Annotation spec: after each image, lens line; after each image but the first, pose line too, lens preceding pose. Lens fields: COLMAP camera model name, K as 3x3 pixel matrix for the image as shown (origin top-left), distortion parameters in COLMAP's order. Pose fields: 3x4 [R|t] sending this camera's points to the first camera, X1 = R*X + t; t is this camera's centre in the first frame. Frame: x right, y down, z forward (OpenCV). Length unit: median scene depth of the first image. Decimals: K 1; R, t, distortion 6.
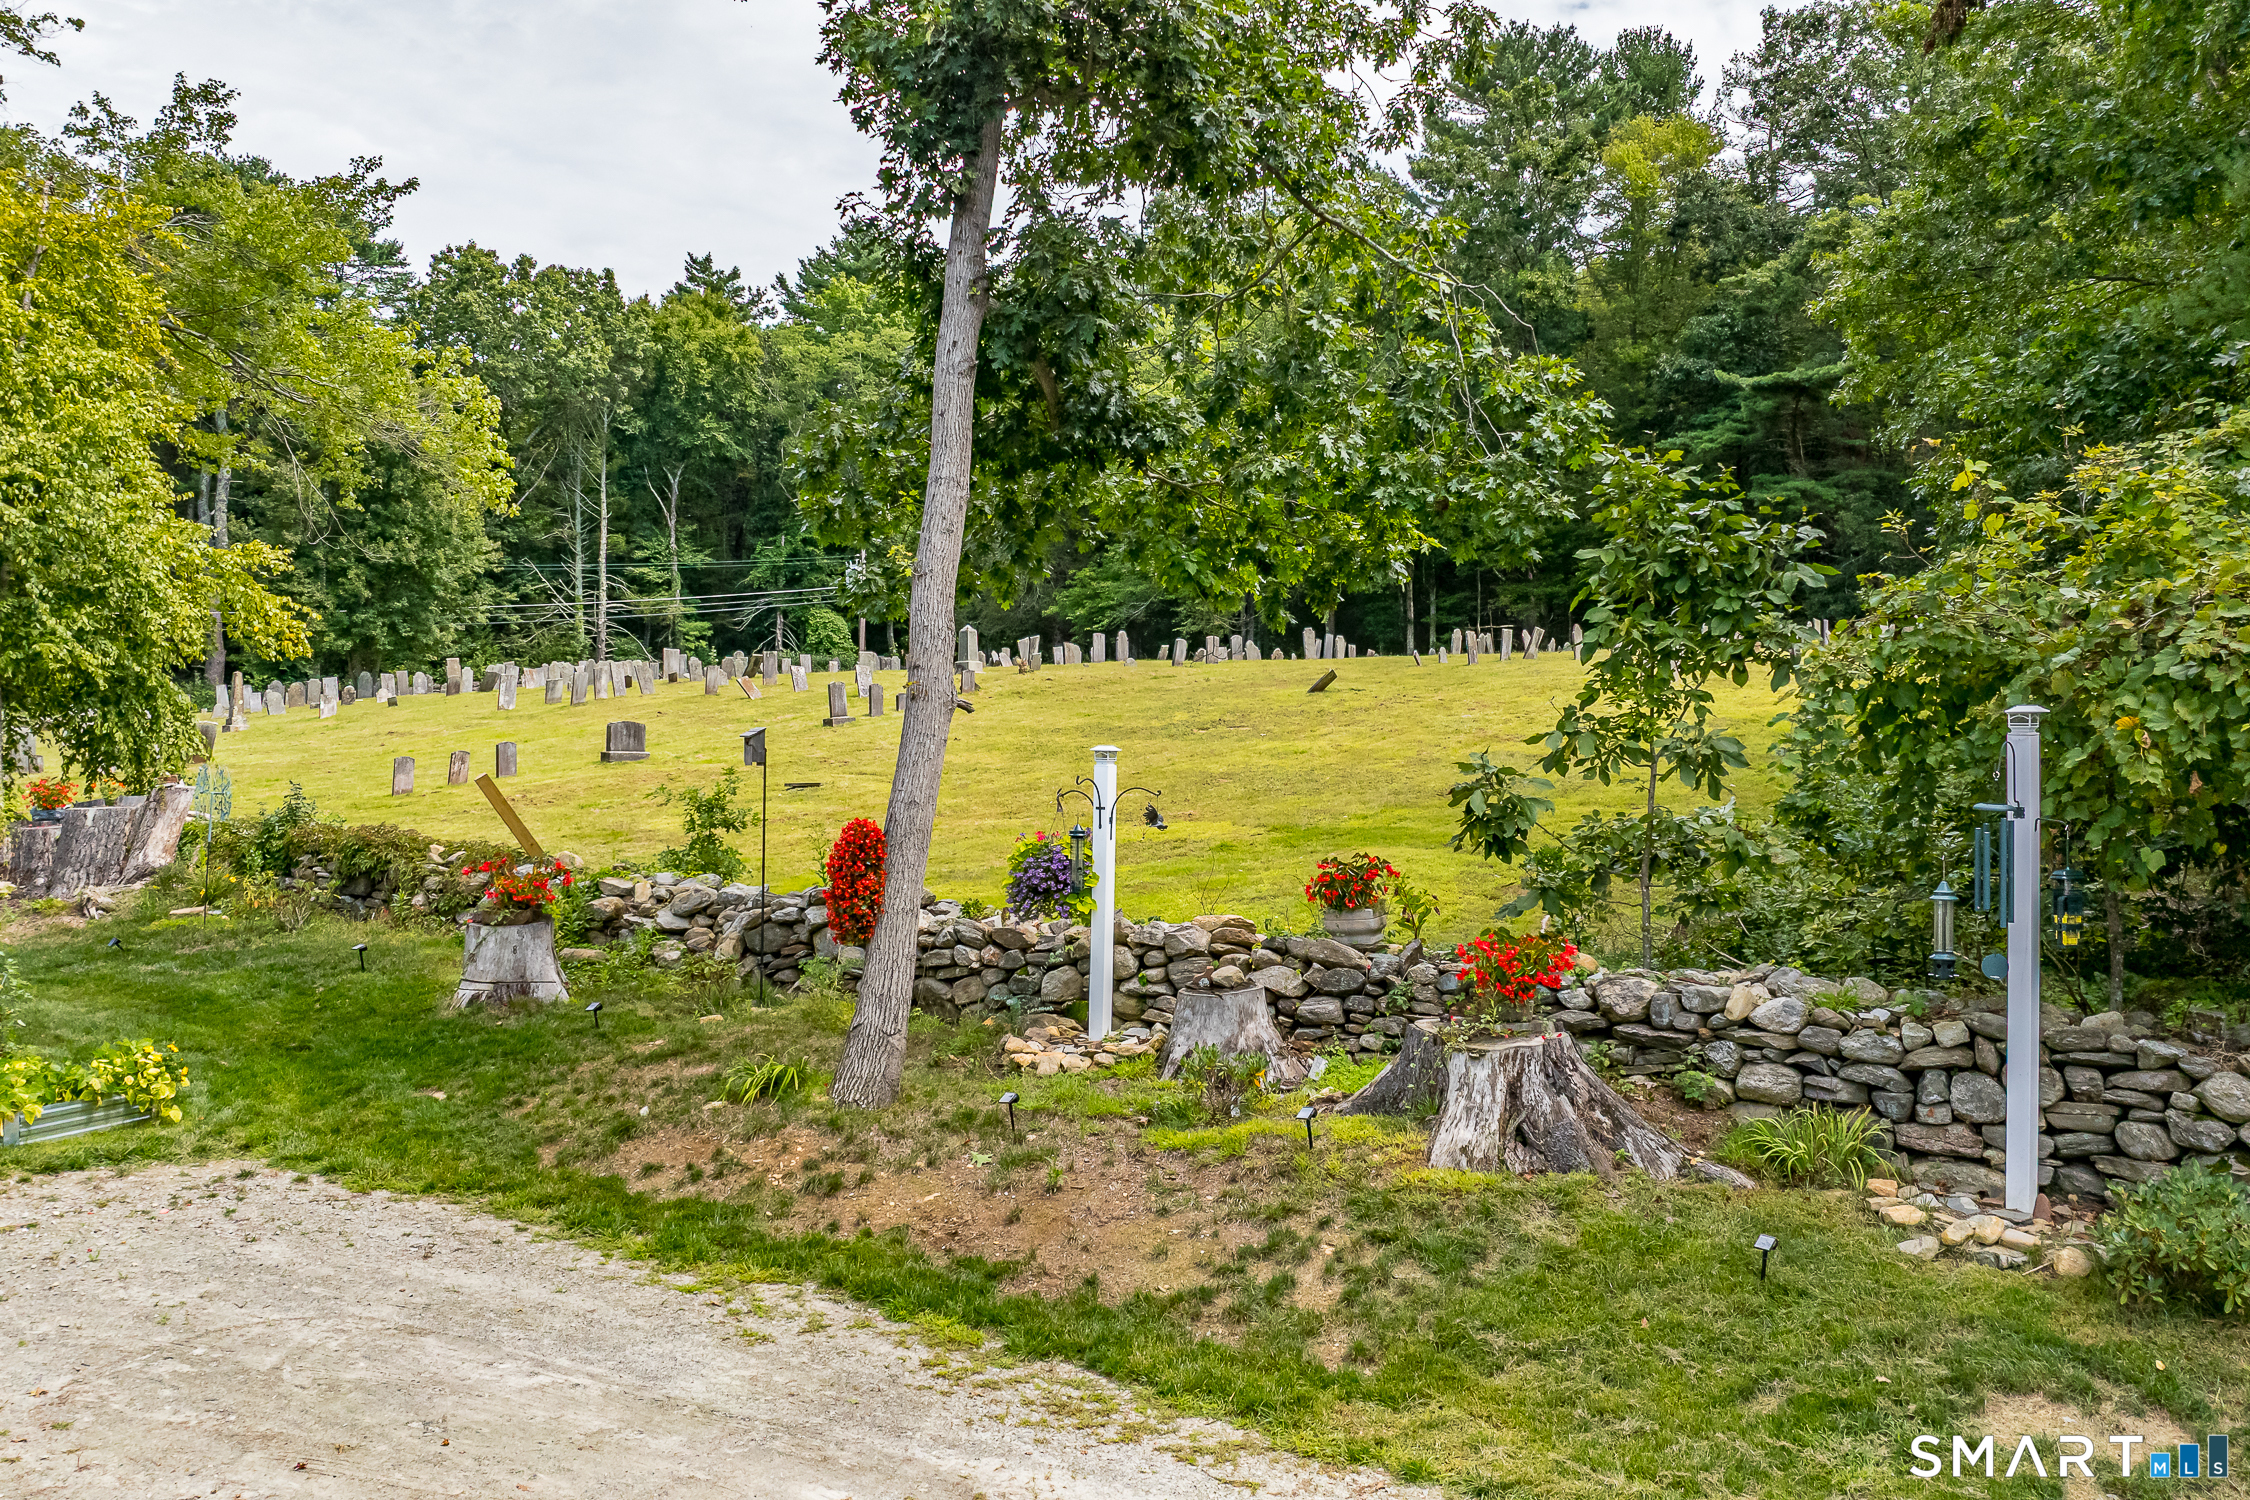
lens RADIAL K [[1856.4, 0, 1225.3], [0, 1856.4, 749.9], [0, 0, 1]] dist [-0.010477, -0.008873]
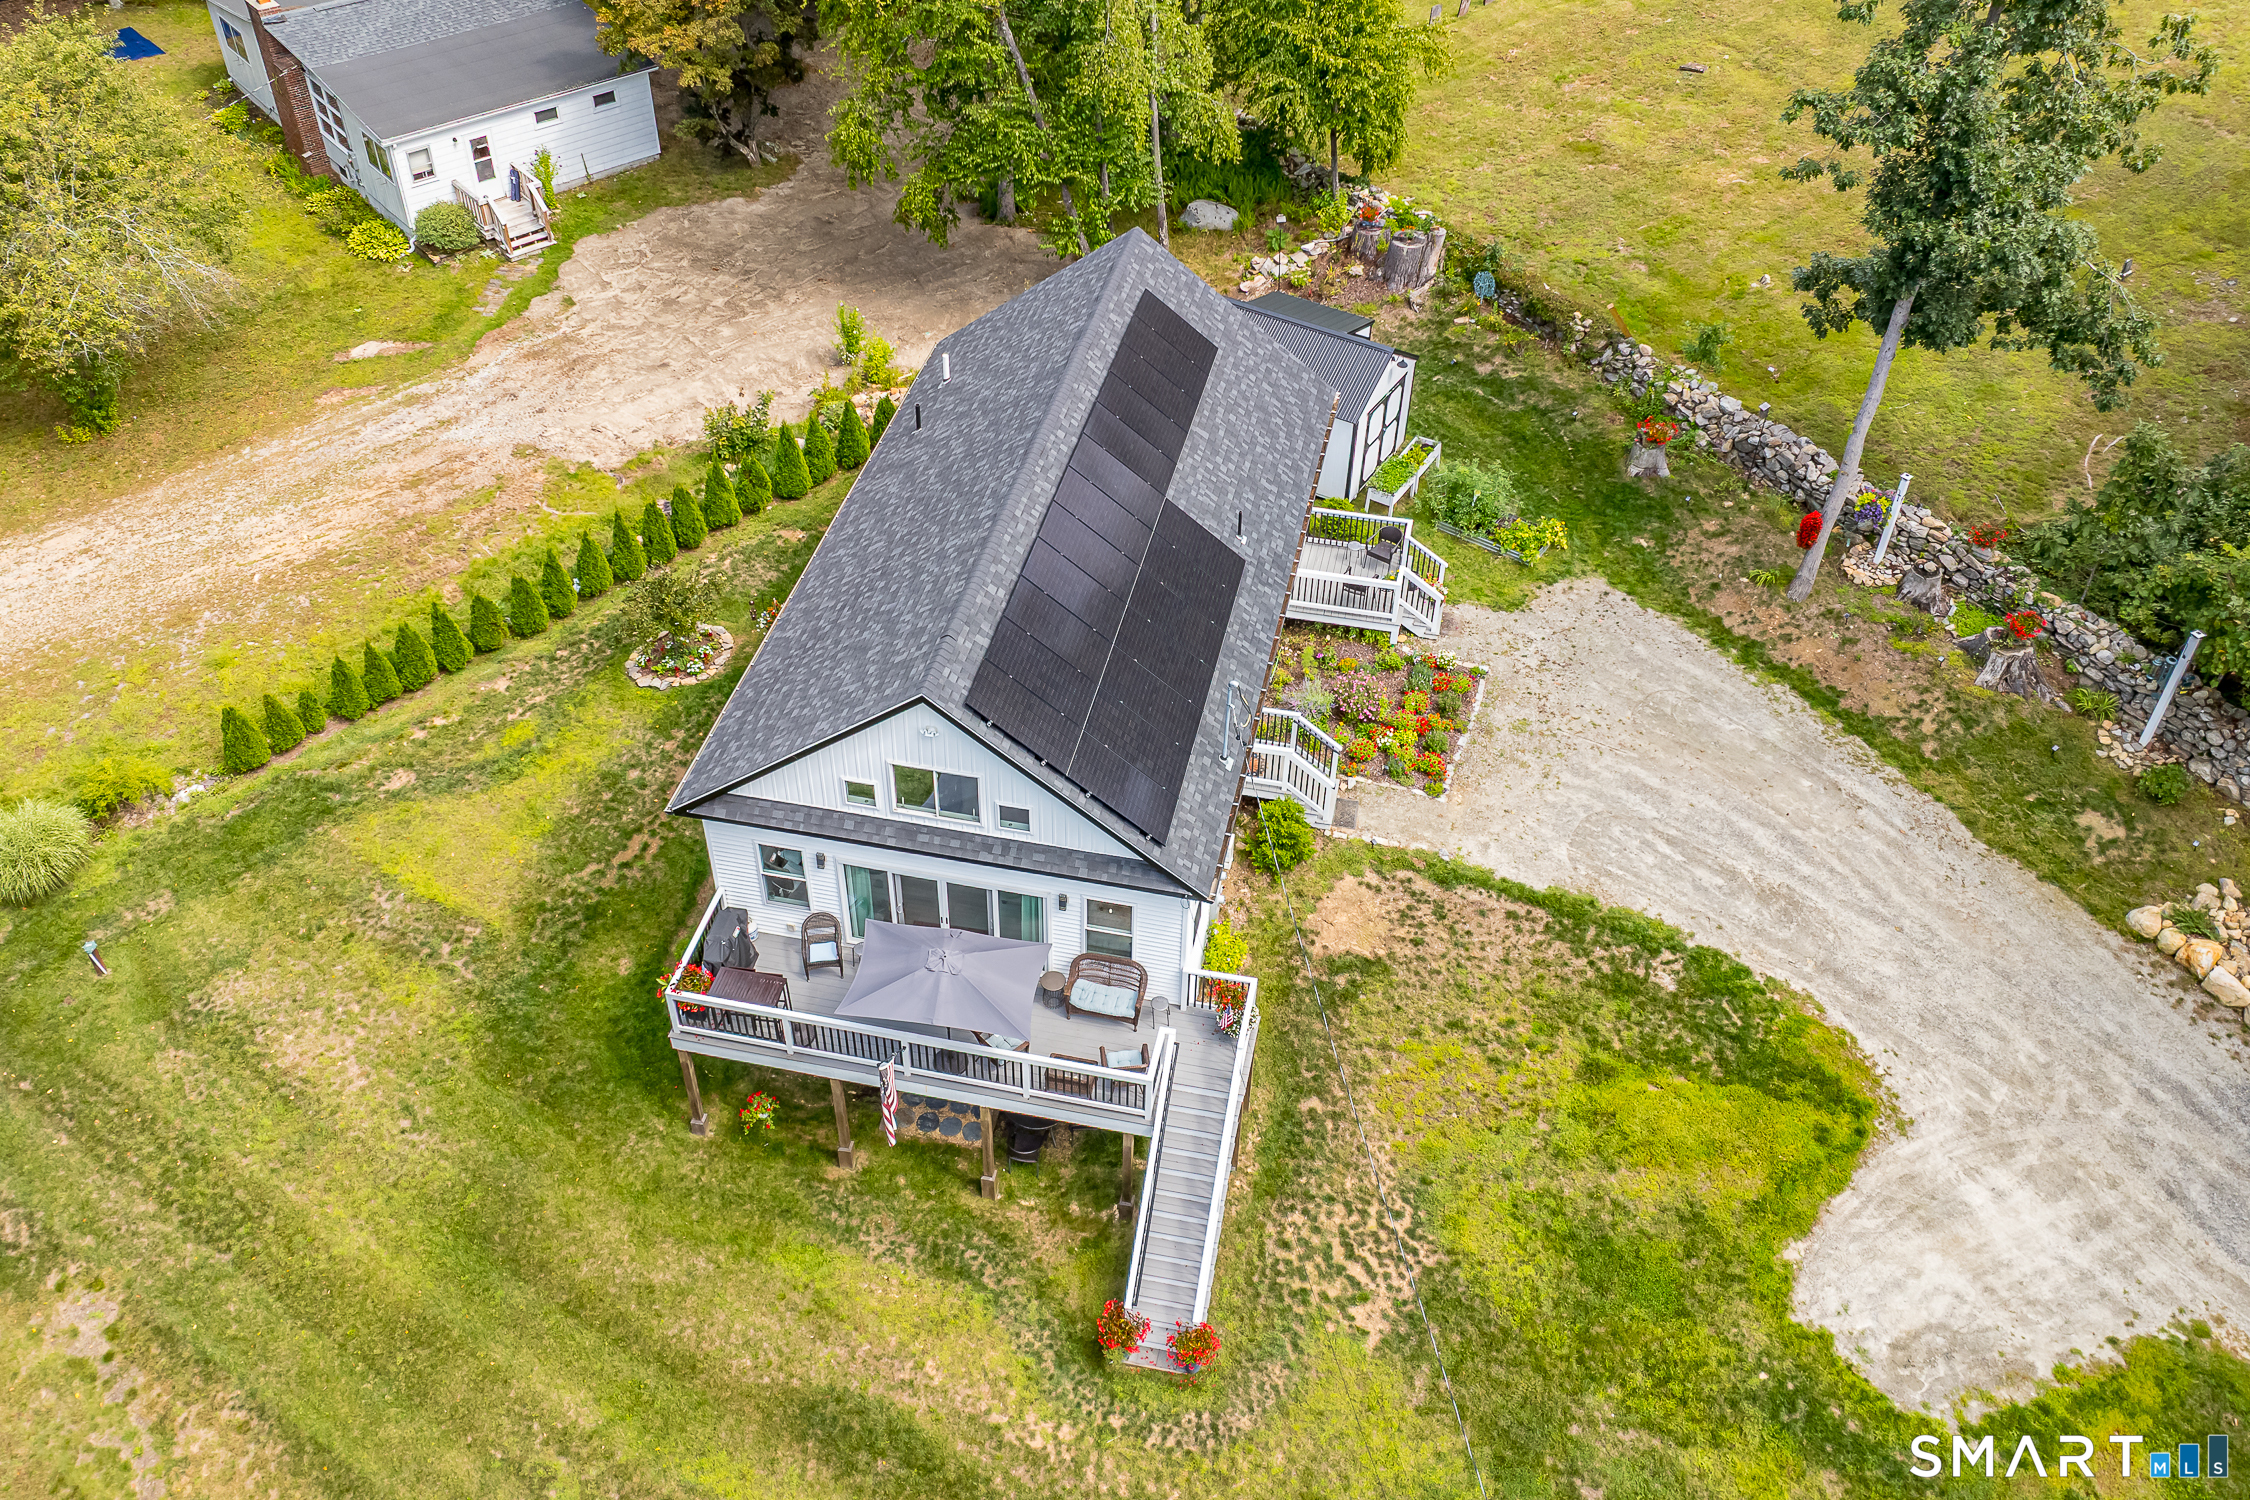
lens RADIAL K [[1916.9, 0, 1125.0], [0, 1916.9, 750.0], [0, 0, 1]] dist [0.001646, -0.060317]
pose [[0.942543, 0.223212, -0.248573, -0.395083], [0.010189, 0.724490, 0.689210, -1.826733], [0.333928, -0.652143, 0.680589, -1.713887]]
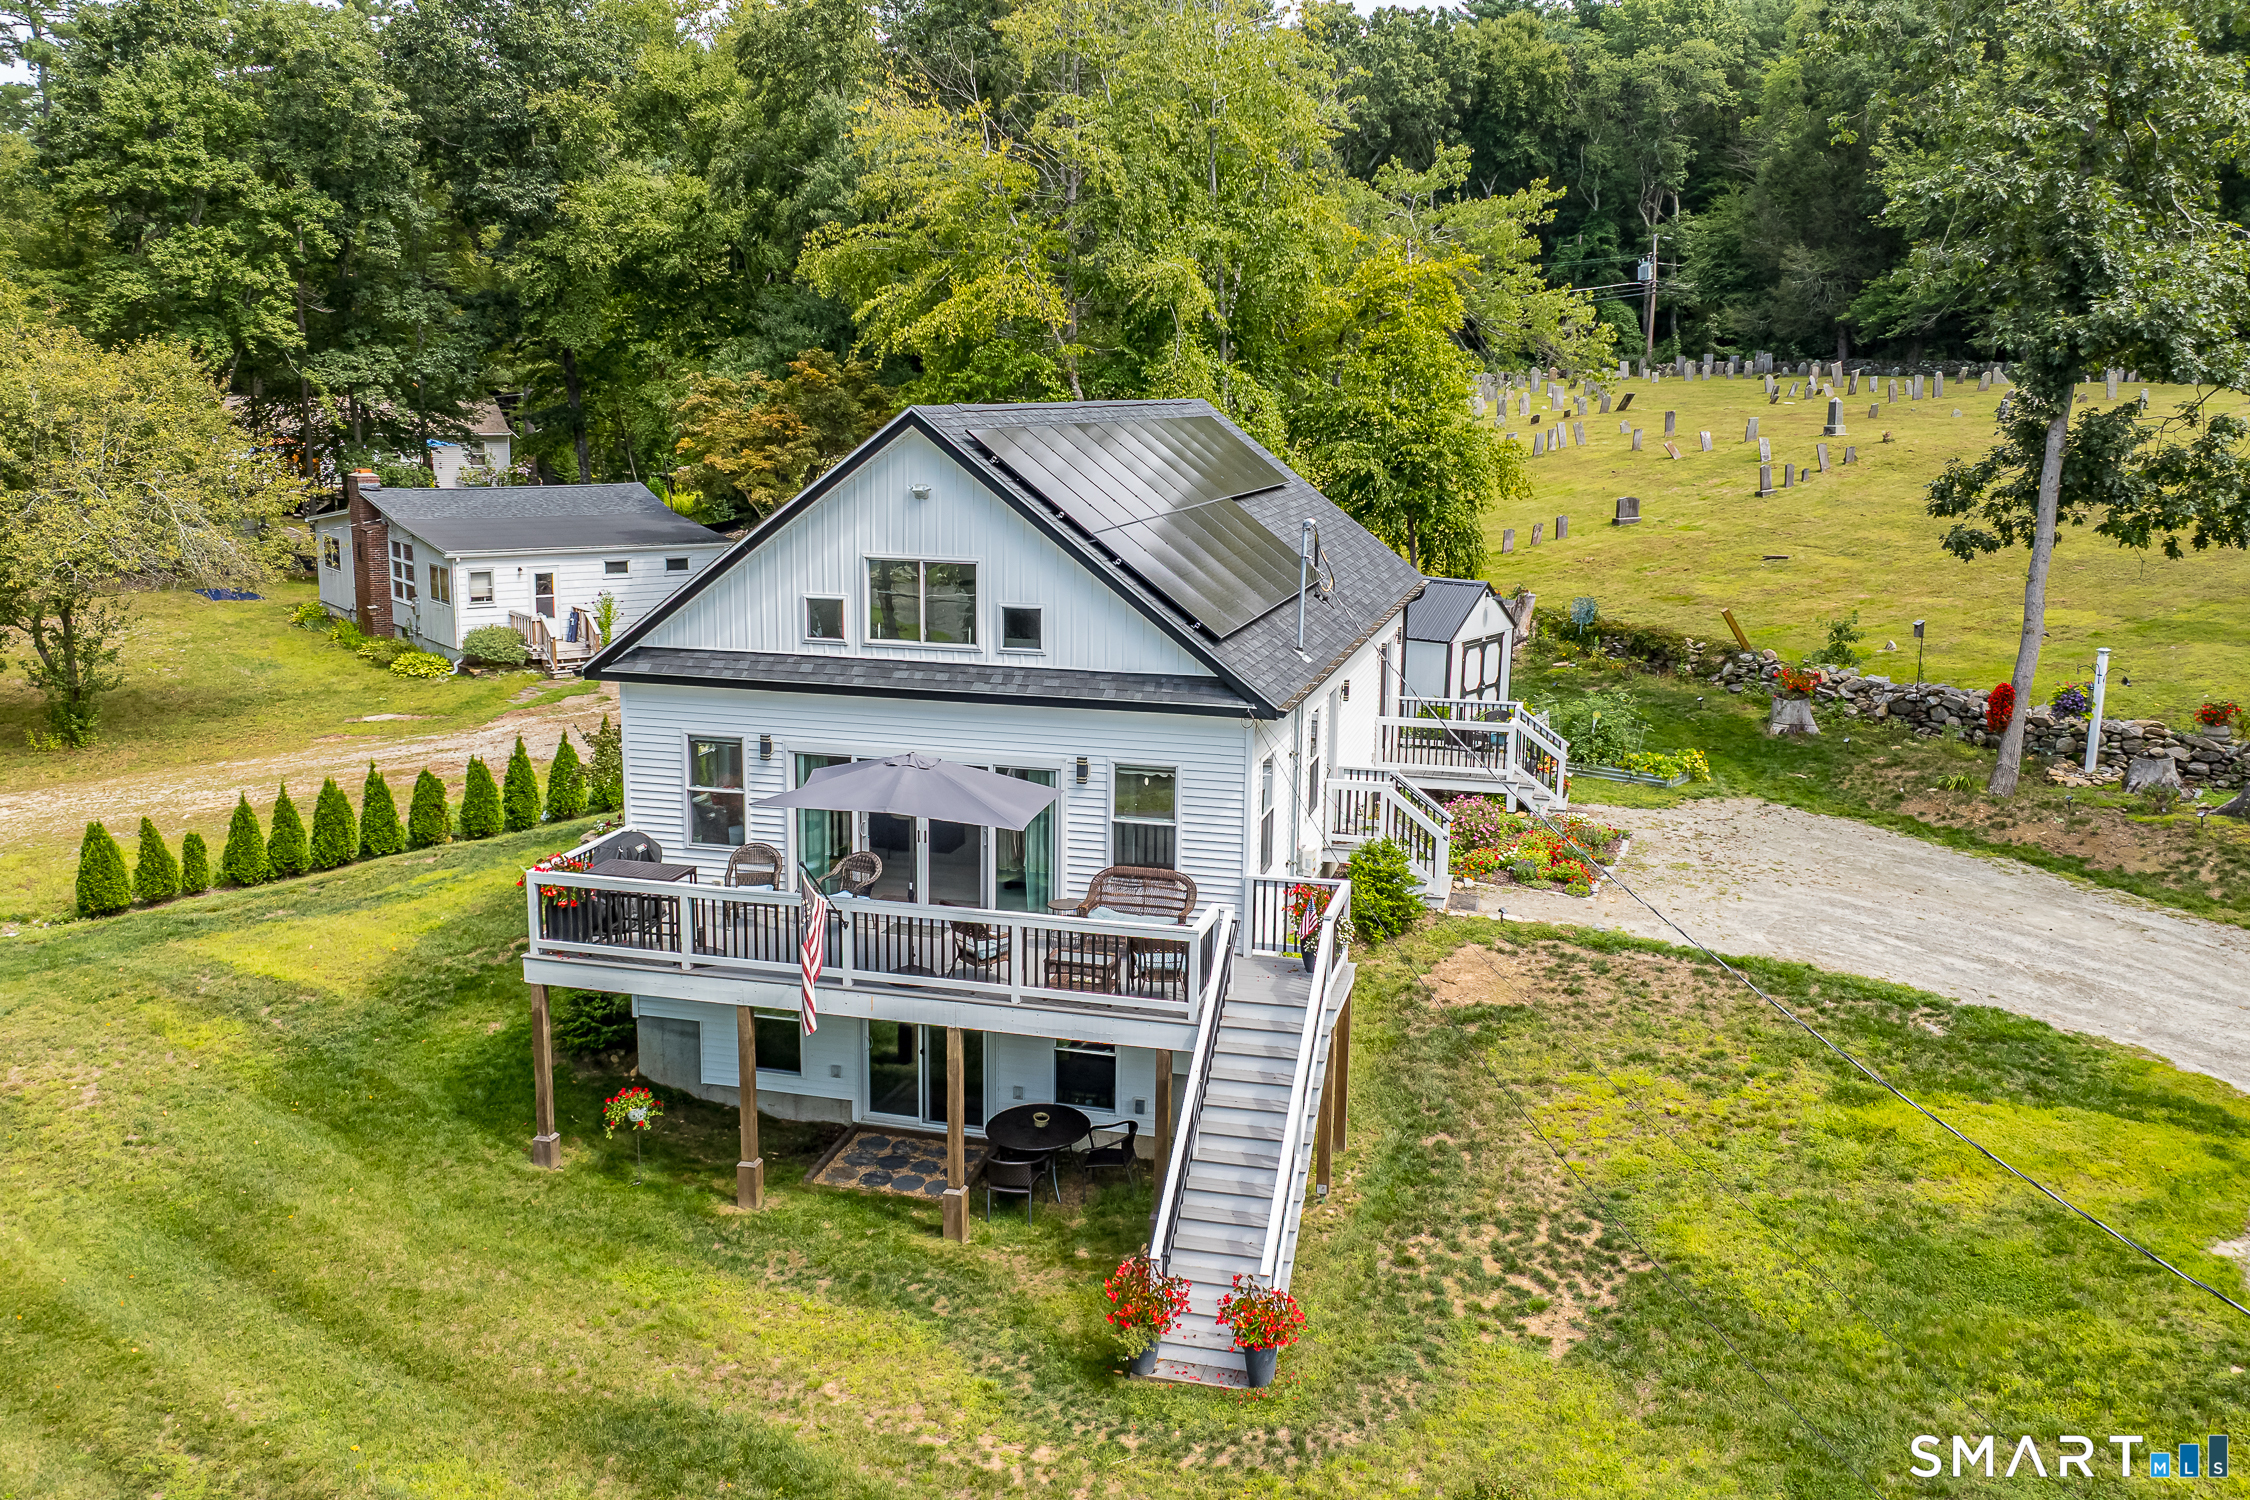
lens RADIAL K [[1909.5, 0, 1125.0], [0, 1909.5, 750.0], [0, 0, 1]] dist [-0.016245, -0.013293]
pose [[0.925037, 0.068227, -0.373699, -0.331089], [0.011033, 0.978499, 0.205956, -0.418336], [0.379716, -0.194640, 0.904395, -1.800470]]
